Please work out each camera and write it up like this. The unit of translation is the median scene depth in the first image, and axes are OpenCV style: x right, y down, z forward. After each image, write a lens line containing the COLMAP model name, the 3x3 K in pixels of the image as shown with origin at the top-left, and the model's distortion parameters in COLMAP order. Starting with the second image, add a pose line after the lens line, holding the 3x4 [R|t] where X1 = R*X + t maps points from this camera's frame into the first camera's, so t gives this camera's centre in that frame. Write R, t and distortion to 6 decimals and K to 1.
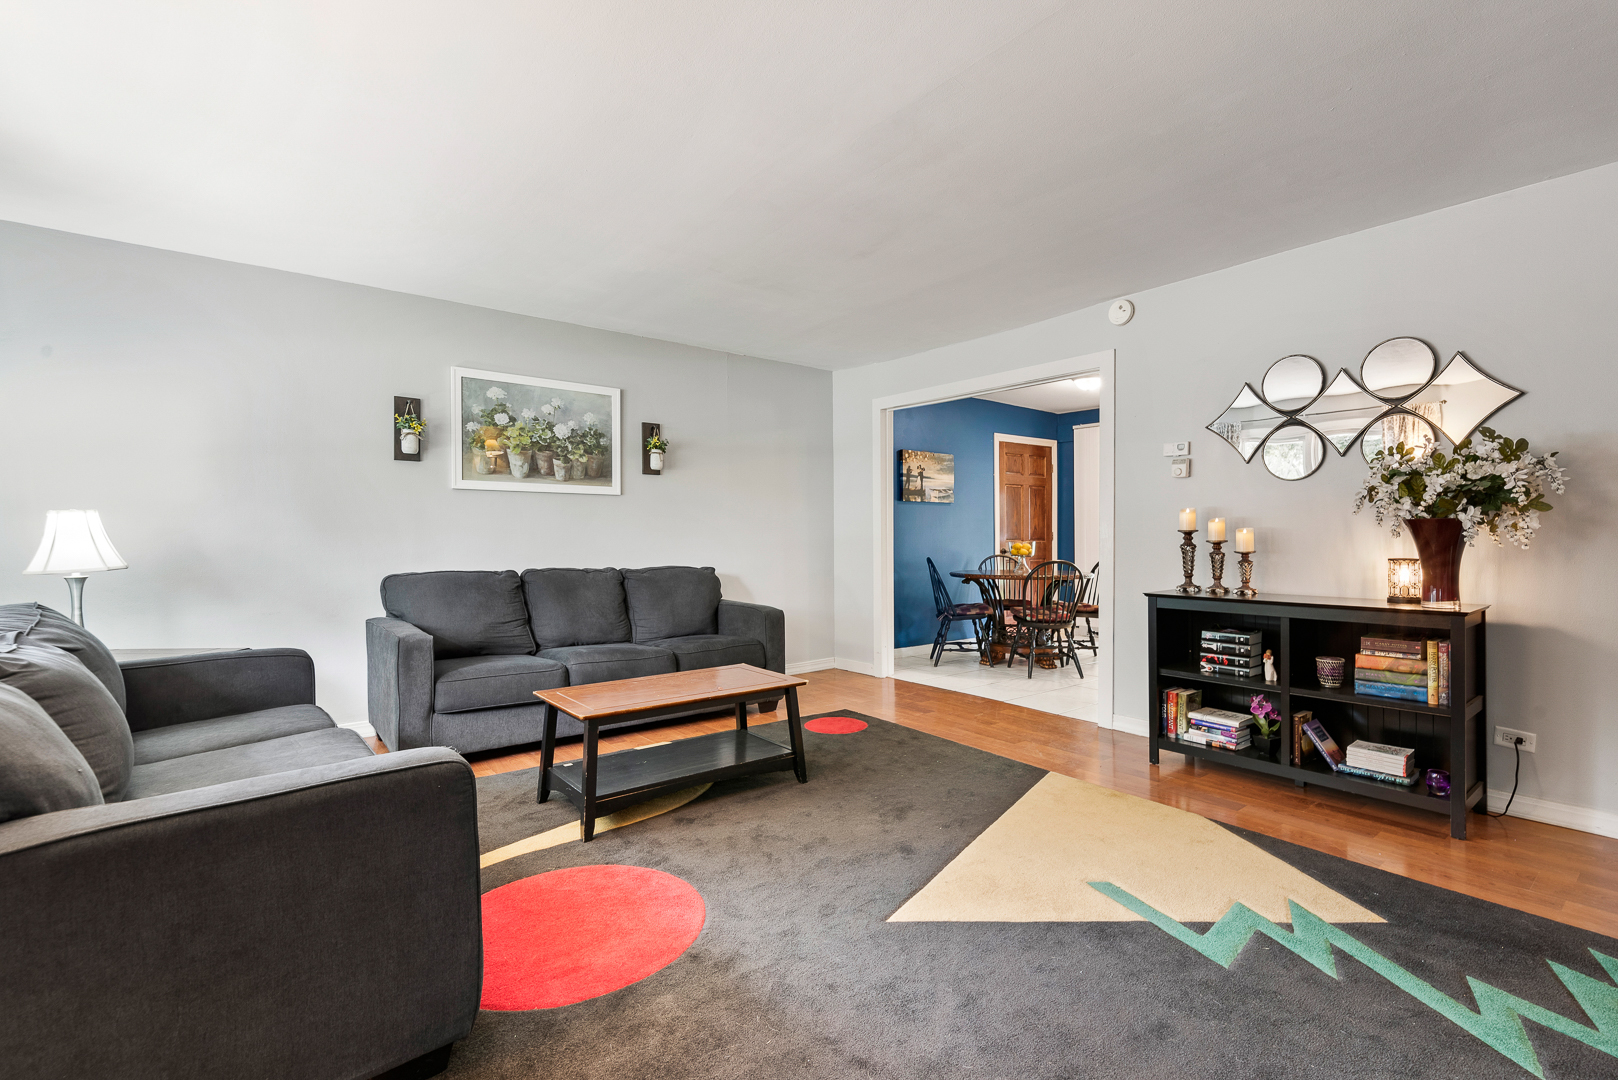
lens RADIAL K [[713.4, 0, 839.3], [0, 713.4, 530.9], [0, 0, 1]] dist [0.000972, 0.000000]
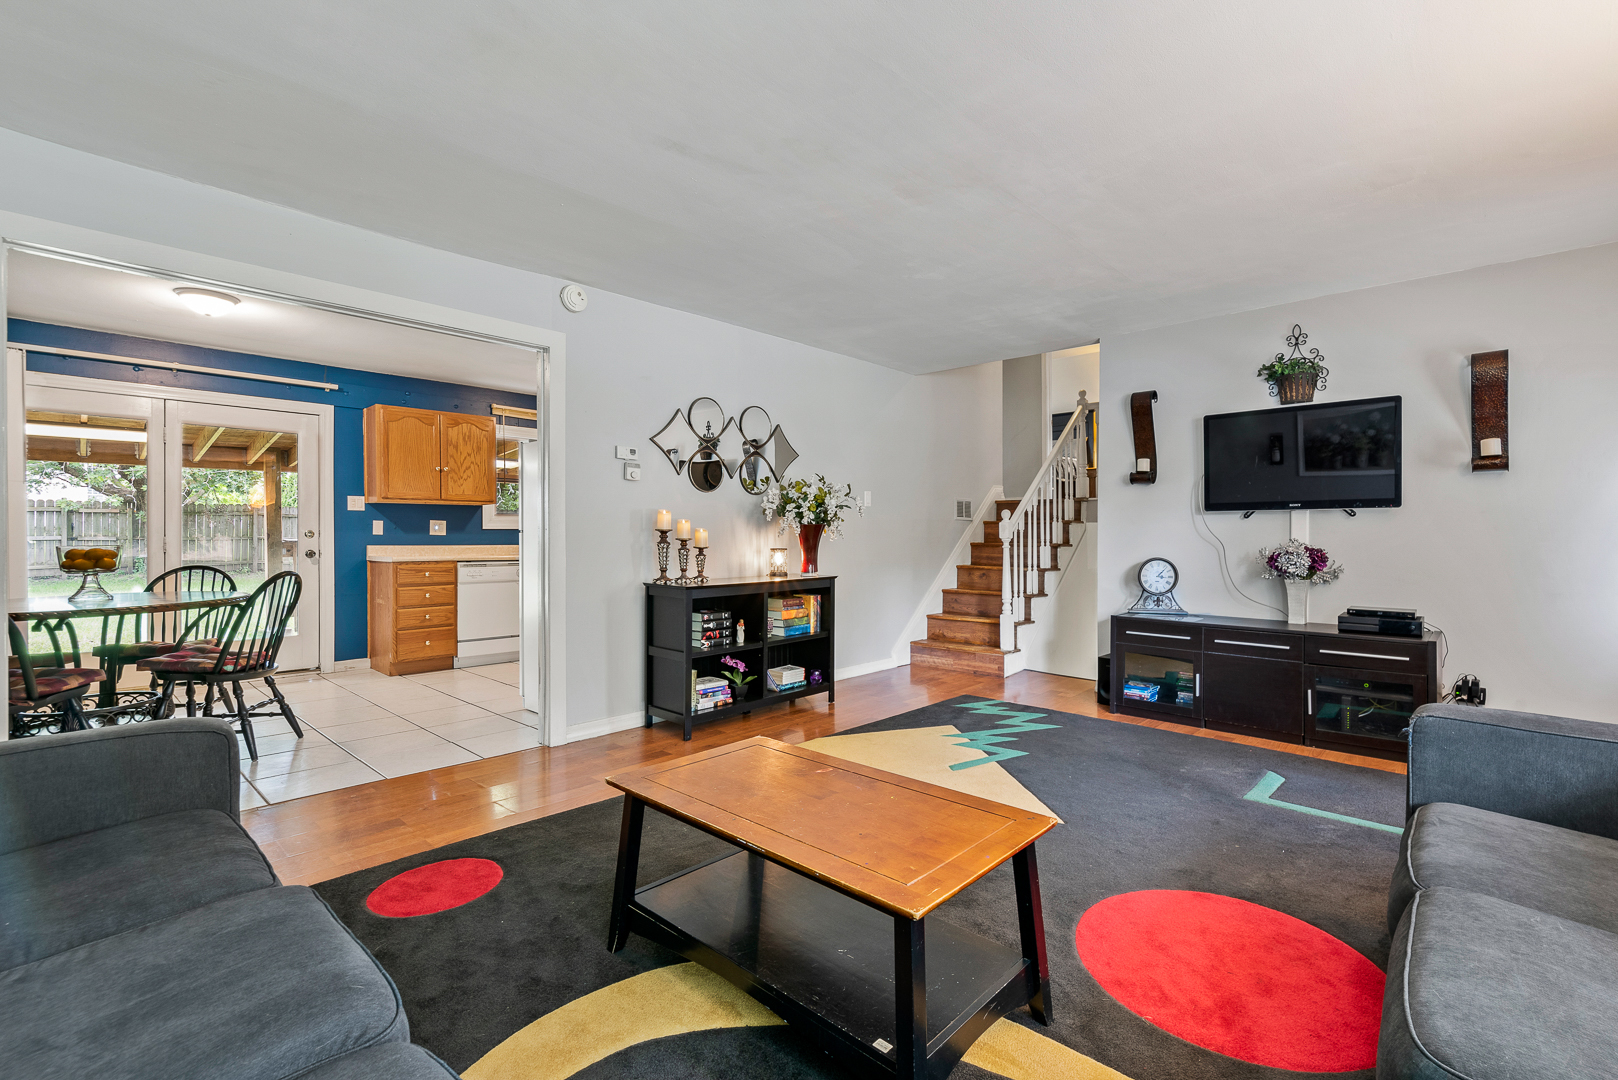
lens RADIAL K [[713.4, 0, 839.3], [0, 713.4, 530.9], [0, 0, 1]] dist [0.000972, 0.000000]
pose [[-0.118886, 0.005676, 0.992892, -0.794157], [-0.000726, 0.999983, -0.005804, 0.009291], [-0.992908, -0.001411, -0.118880, 1.040505]]
